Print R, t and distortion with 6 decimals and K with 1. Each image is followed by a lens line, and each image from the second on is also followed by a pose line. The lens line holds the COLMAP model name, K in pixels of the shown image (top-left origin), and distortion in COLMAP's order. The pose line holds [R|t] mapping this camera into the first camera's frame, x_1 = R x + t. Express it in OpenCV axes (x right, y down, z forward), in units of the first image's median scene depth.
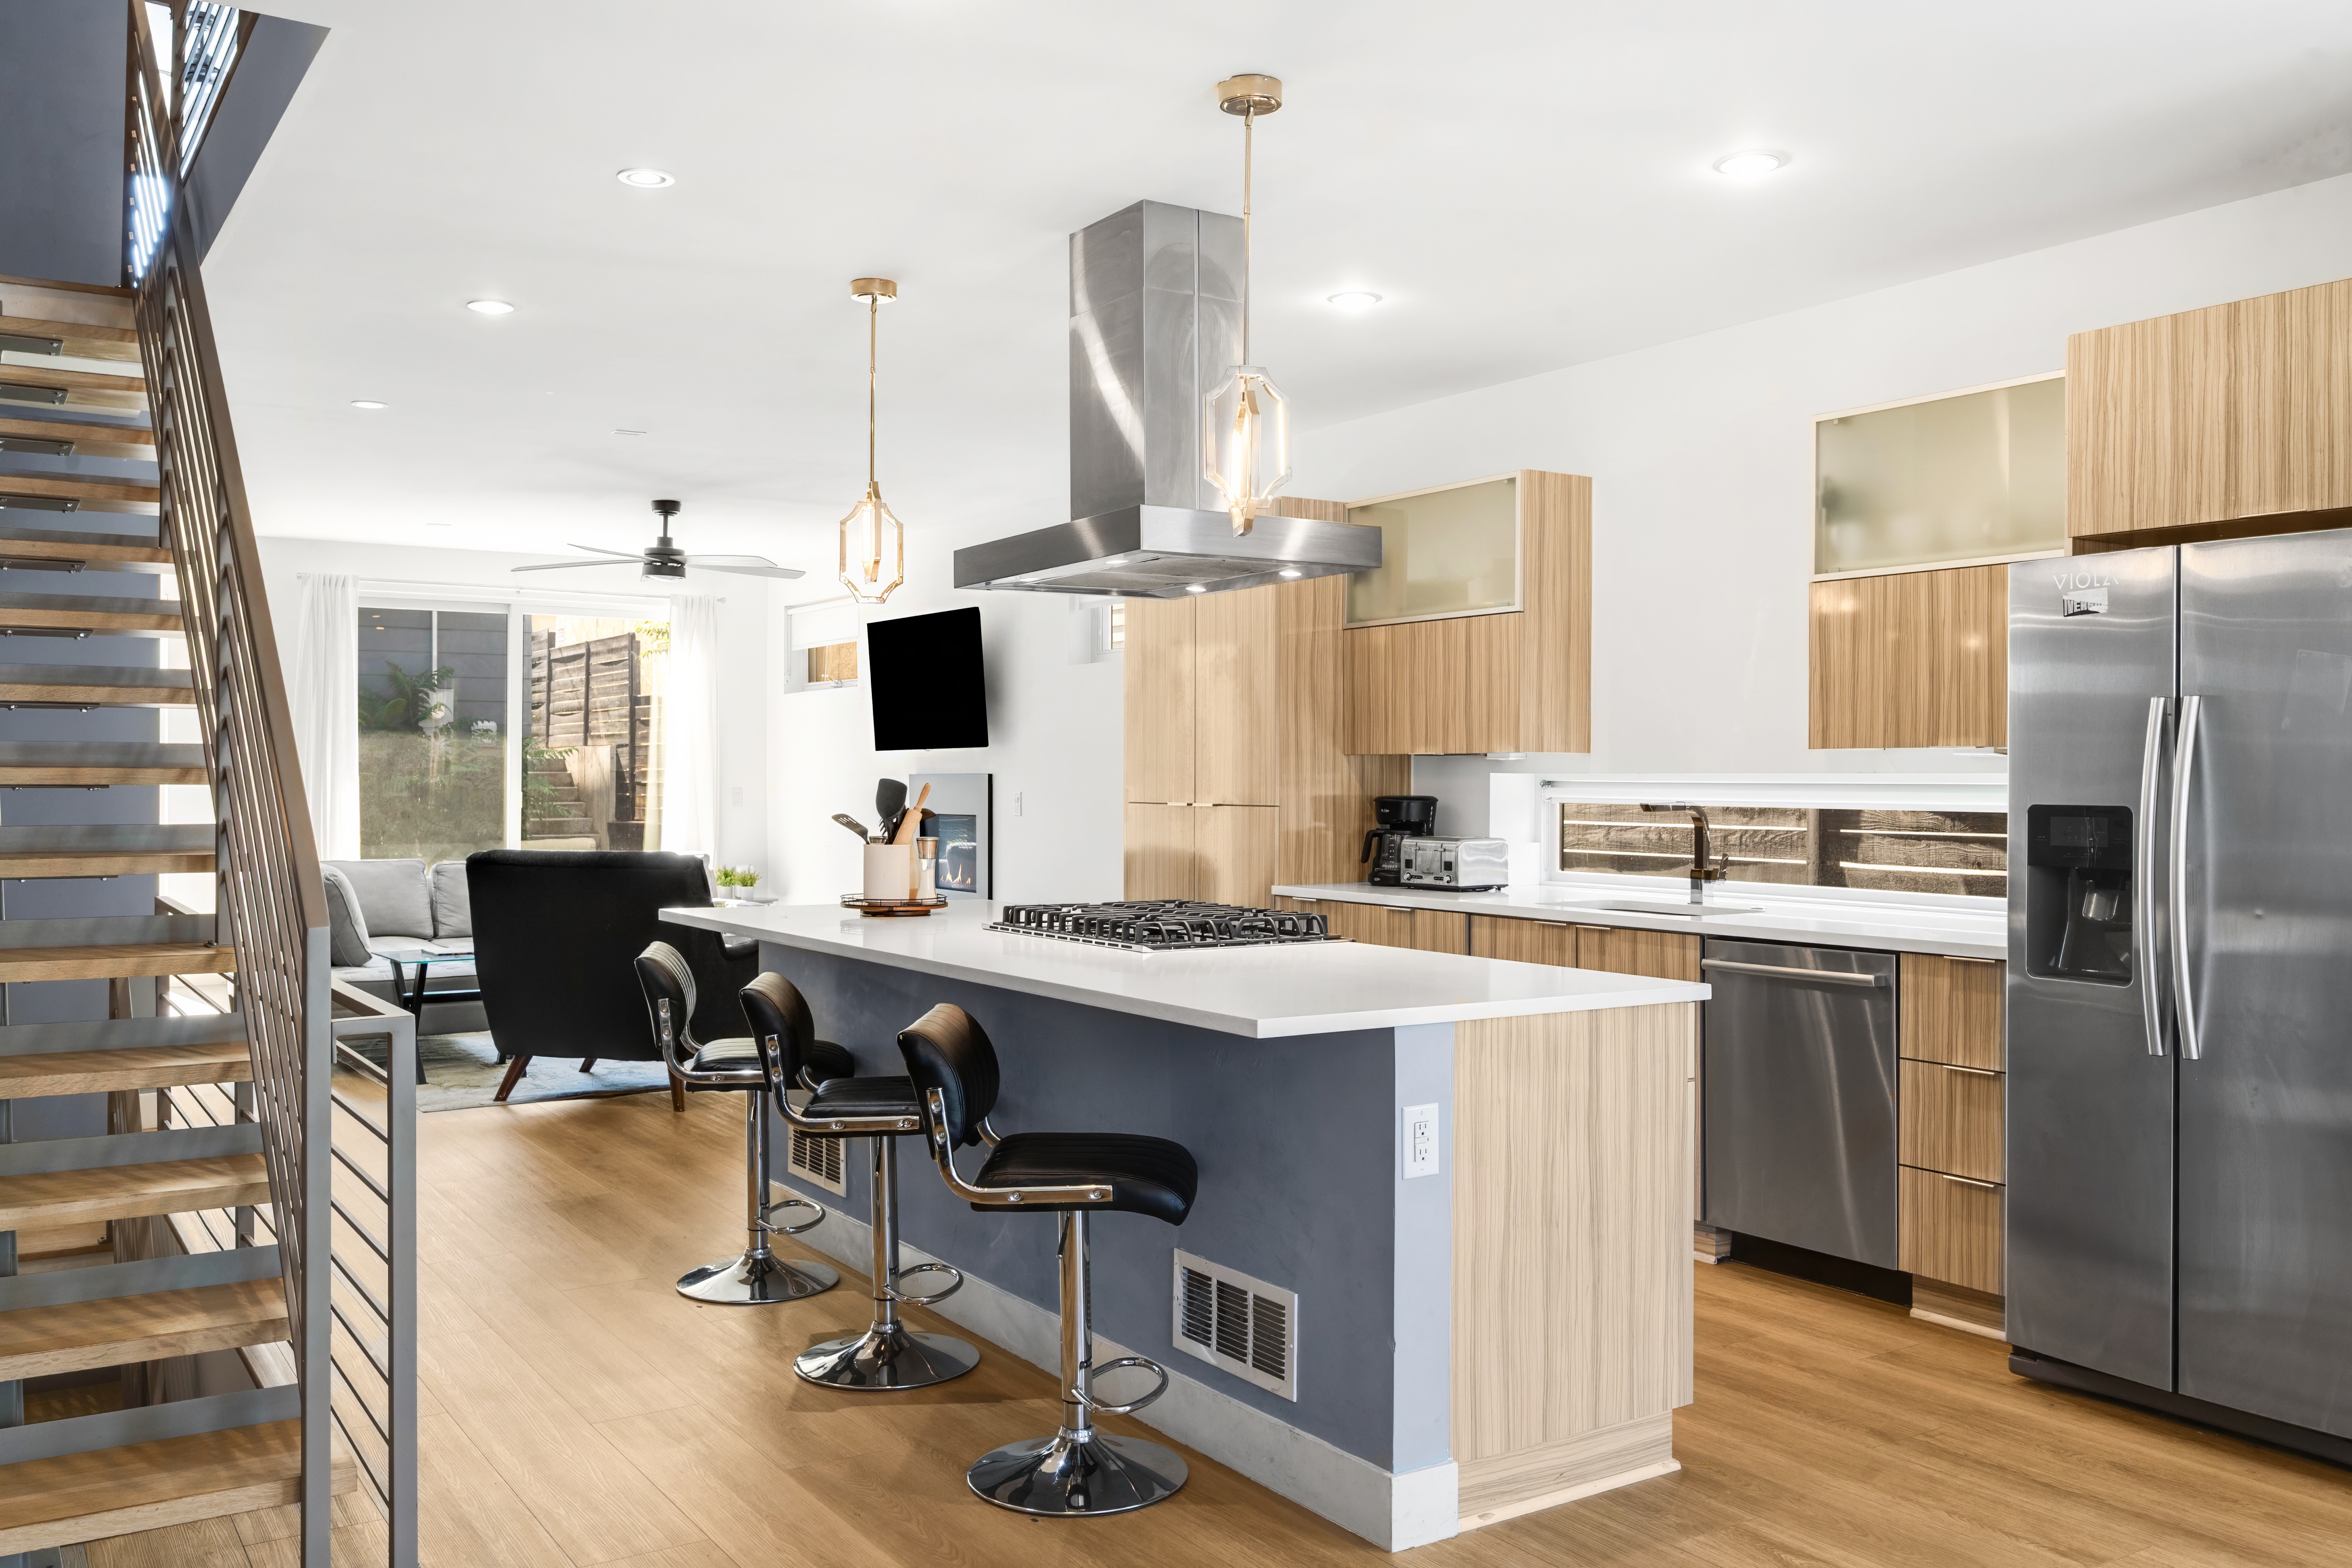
lens RADIAL K [[1925.6, 0, 1166.5], [0, 1925.6, 775.5], [0, 0, 1]] dist [-0.015238, 0.011294]
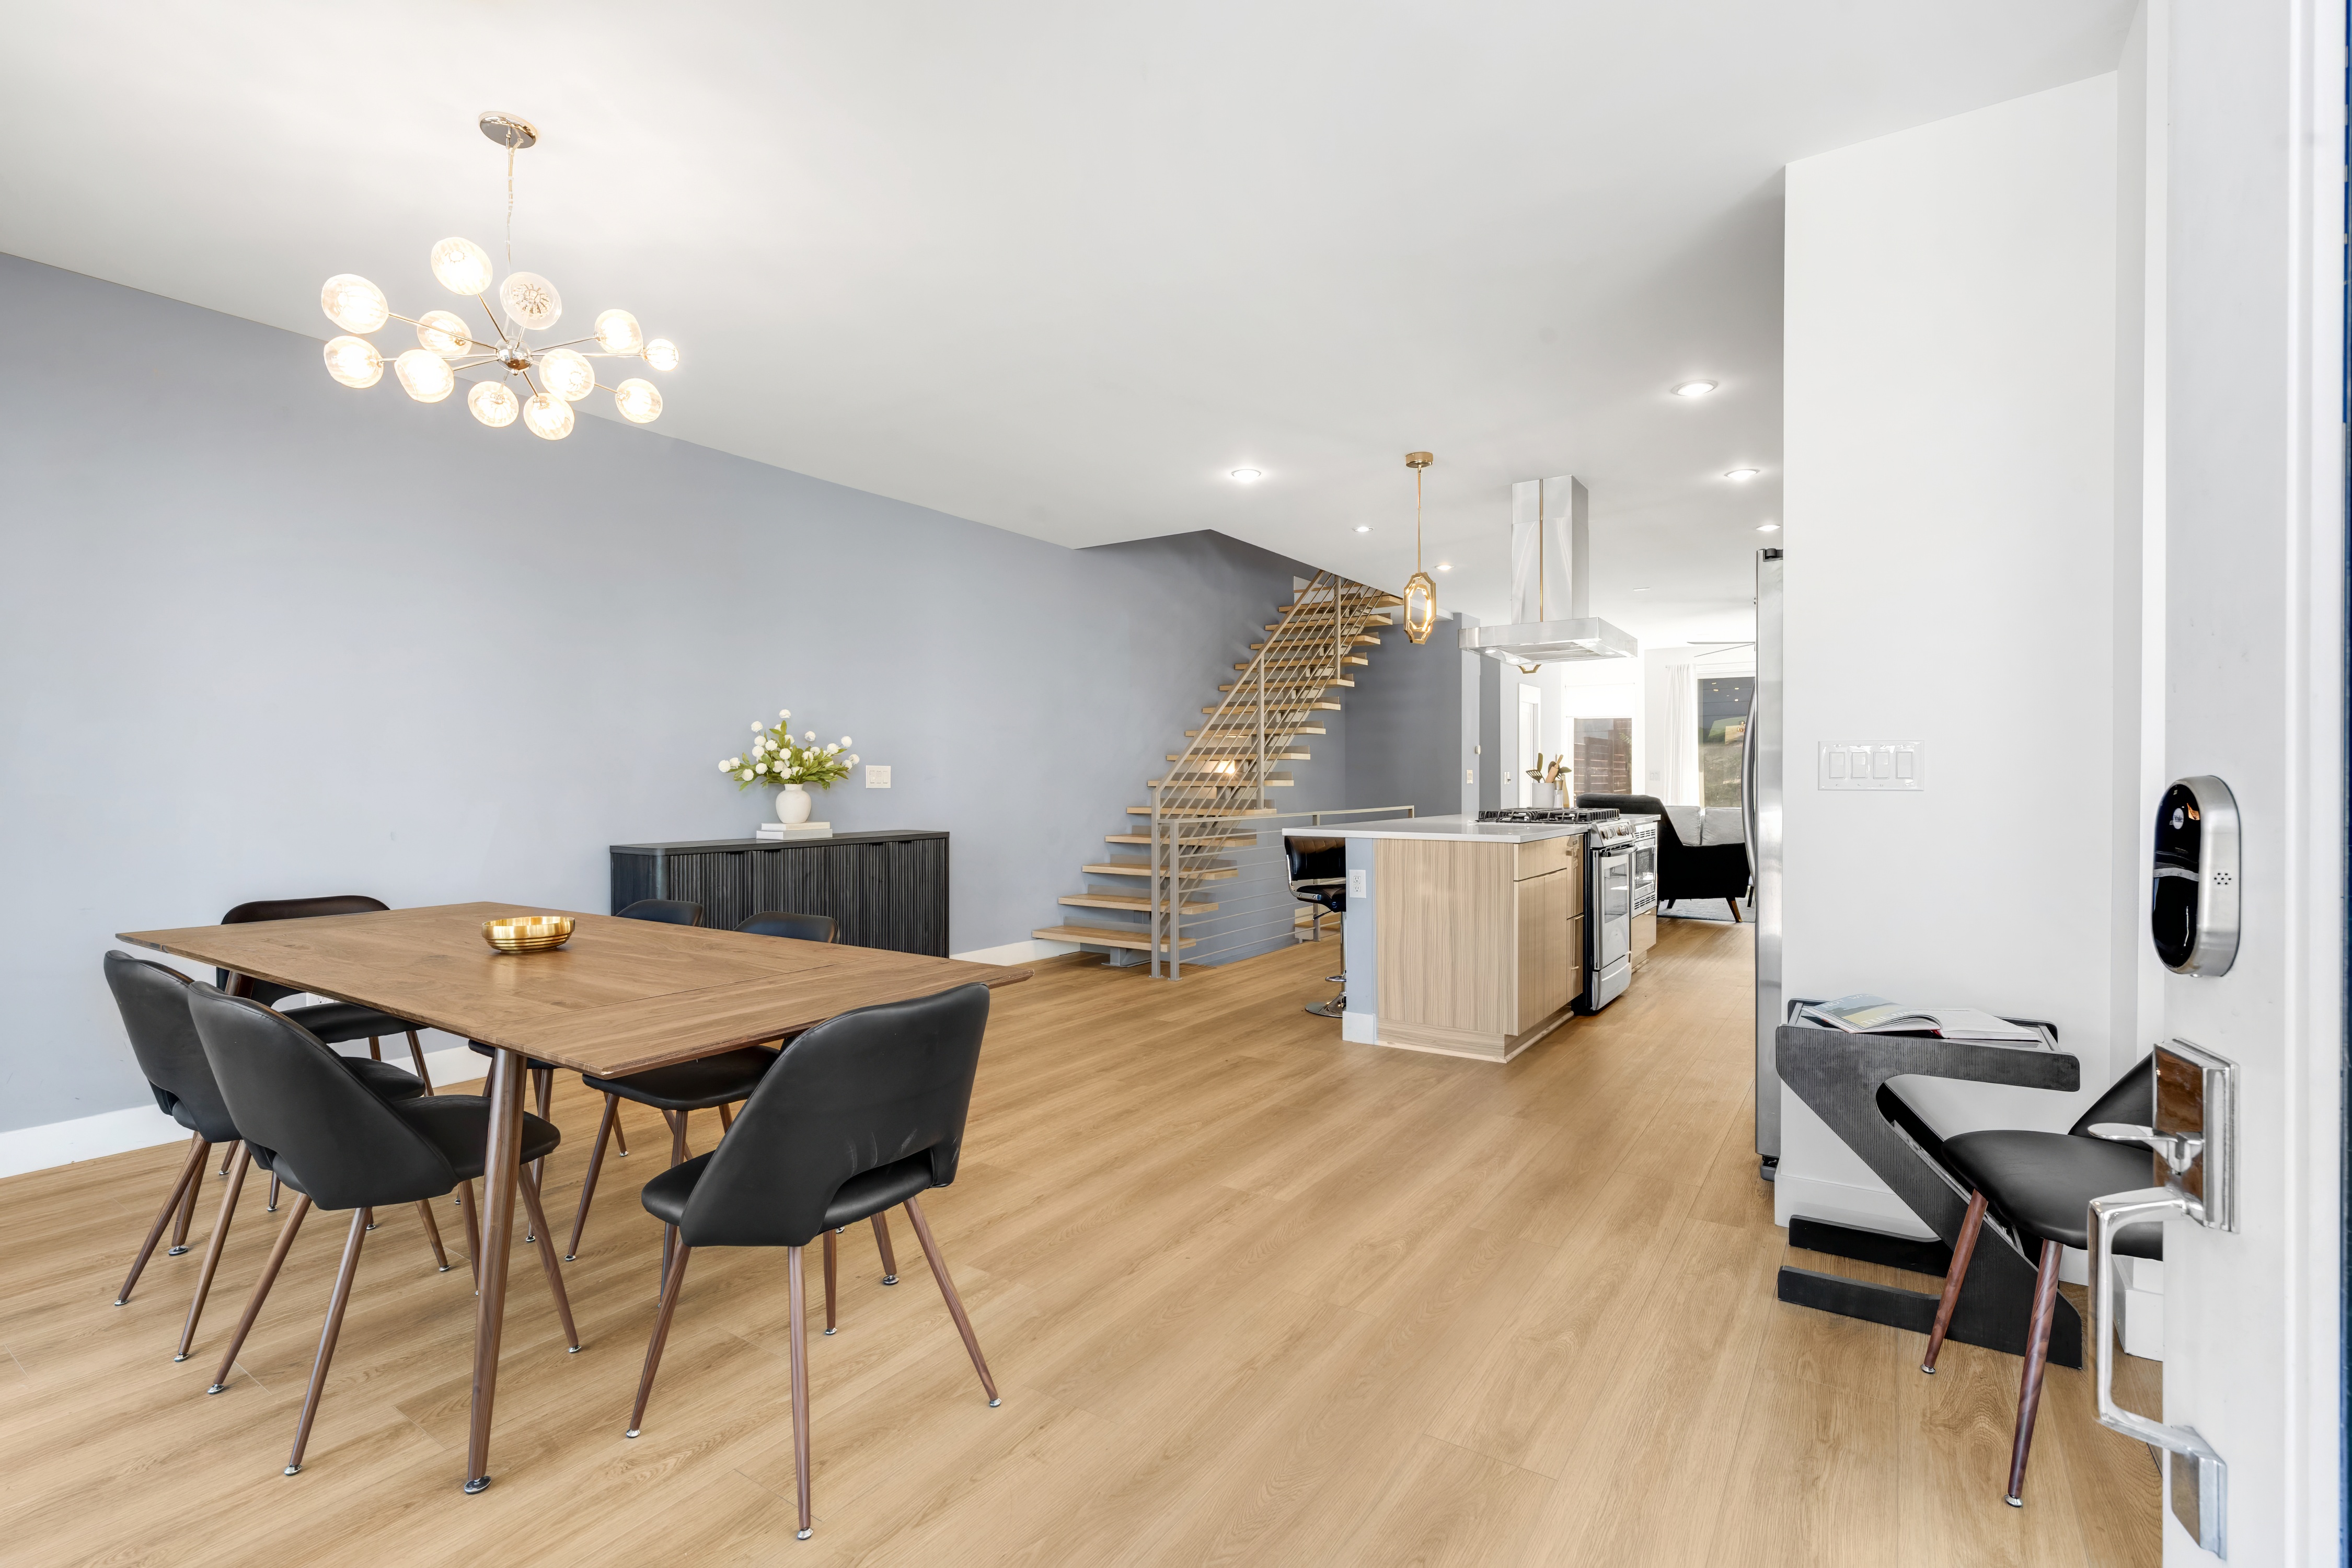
lens RADIAL K [[1082.0, 0, 1181.6], [0, 1082.0, 790.2], [0, 0, 1]] dist [0.002731, 0.000636]
pose [[0.392232, 0.004386, -0.919856, 0.982985], [0.006151, 0.999954, 0.007391, 0.039275], [0.919846, -0.008557, 0.392187, 0.164212]]
